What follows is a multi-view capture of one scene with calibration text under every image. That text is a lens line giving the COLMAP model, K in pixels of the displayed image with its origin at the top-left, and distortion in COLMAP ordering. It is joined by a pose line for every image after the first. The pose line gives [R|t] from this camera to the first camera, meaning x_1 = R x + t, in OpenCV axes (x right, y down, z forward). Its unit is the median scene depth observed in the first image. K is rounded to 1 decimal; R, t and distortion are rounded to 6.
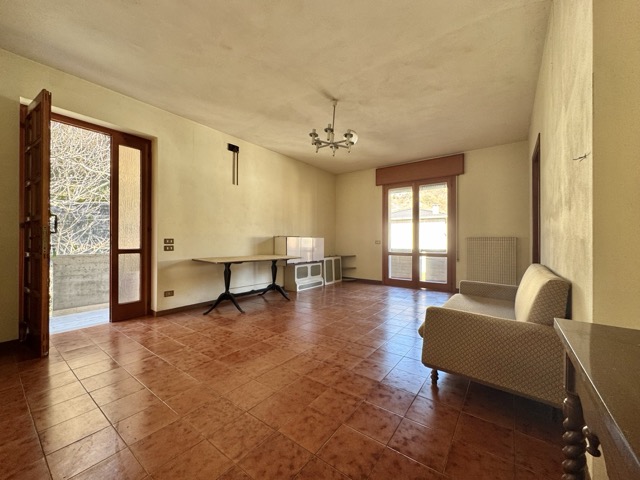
lens RADIAL K [[255.4, 0, 317.8], [0, 255.4, 239.1], [0, 0, 1]] dist [-0.001459, -0.000134]
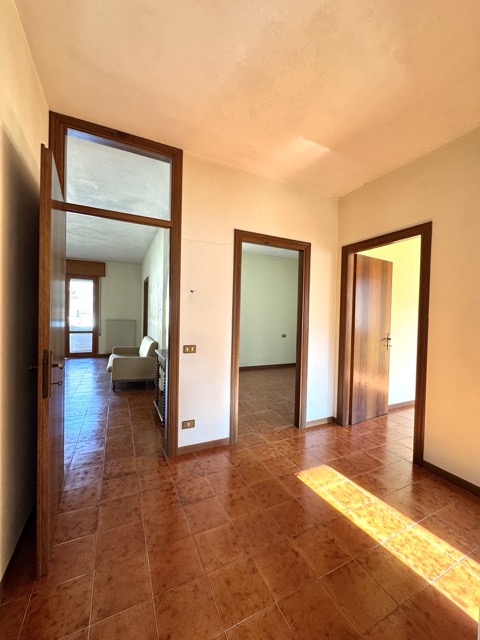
lens RADIAL K [[255.4, 0, 238.5], [0, 255.4, 320.6], [0, 0, 1]] dist [-0.001459, -0.000134]
pose [[0.462666, -0.013474, 0.886430, -0.409481], [-0.027219, 0.999197, 0.029395, -0.068605], [-0.886115, -0.037728, 0.461927, -0.408606]]
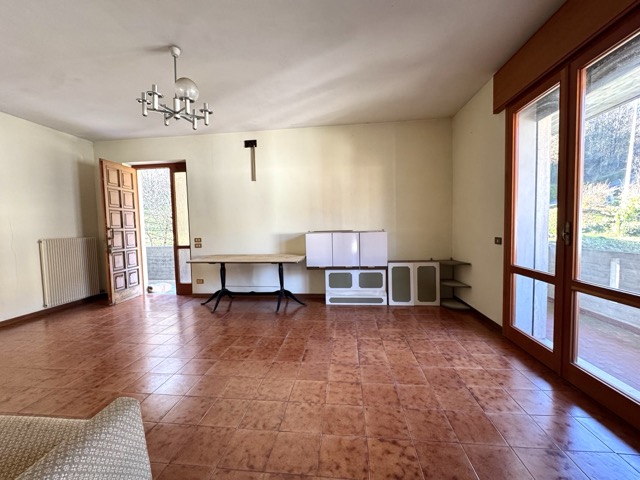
lens RADIAL K [[255.4, 0, 320.9], [0, 255.4, 240.3], [0, 0, 1]] dist [-0.001459, -0.000134]
pose [[0.517967, 0.032251, -0.854792, 0.590281], [0.033352, 0.997768, 0.057855, -0.032319], [0.854750, -0.058477, 0.515735, 0.638735]]
